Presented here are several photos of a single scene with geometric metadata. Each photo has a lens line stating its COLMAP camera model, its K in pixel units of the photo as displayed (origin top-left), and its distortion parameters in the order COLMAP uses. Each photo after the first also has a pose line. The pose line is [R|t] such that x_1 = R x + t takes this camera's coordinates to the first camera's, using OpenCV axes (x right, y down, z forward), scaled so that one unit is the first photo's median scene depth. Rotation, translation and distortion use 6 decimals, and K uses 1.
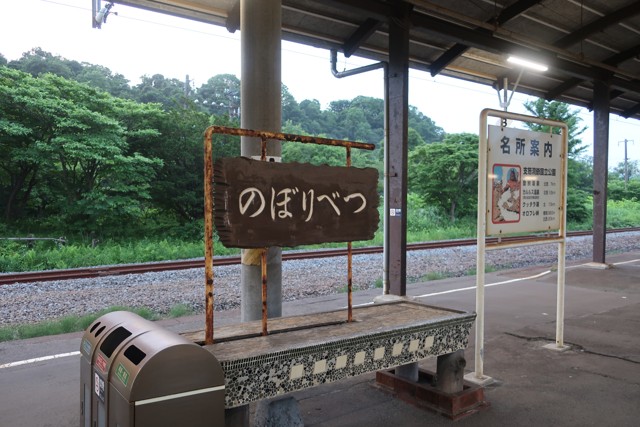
lens RADIAL K [[503.3, 0, 318.0], [0, 503.3, 213.7], [0, 0, 1]] dist [-0.000678, -0.004652]
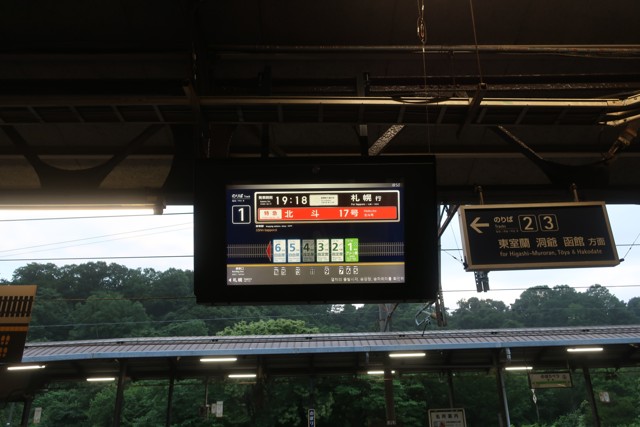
lens RADIAL K [[503.3, 0, 321.1], [0, 503.3, 212.1], [0, 0, 1]] dist [-0.000678, -0.004652]
pose [[0.808036, -0.249137, -0.533862, 2.137395], [0.010564, 0.912164, -0.409689, 0.022778], [0.589038, 0.325404, 0.739693, -3.151302]]
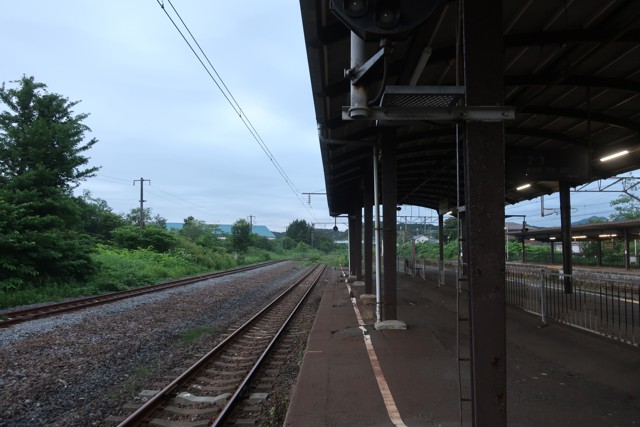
lens RADIAL K [[503.3, 0, 321.6], [0, 503.3, 215.0], [0, 0, 1]] dist [-0.000678, -0.004652]
pose [[0.618032, 0.061122, 0.783774, 0.185179], [0.012663, 0.996070, -0.087663, -0.008429], [-0.786051, 0.064103, 0.614829, 0.328819]]
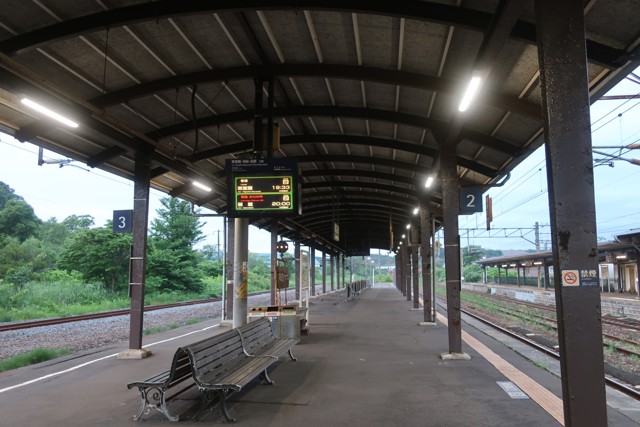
lens RADIAL K [[503.3, 0, 323.8], [0, 503.3, 217.0], [0, 0, 1]] dist [-0.000678, -0.004652]
pose [[0.690982, 0.084485, 0.717918, -0.210495], [0.019206, 0.990650, -0.135066, 0.003375], [-0.722617, 0.107117, 0.682899, -0.151089]]
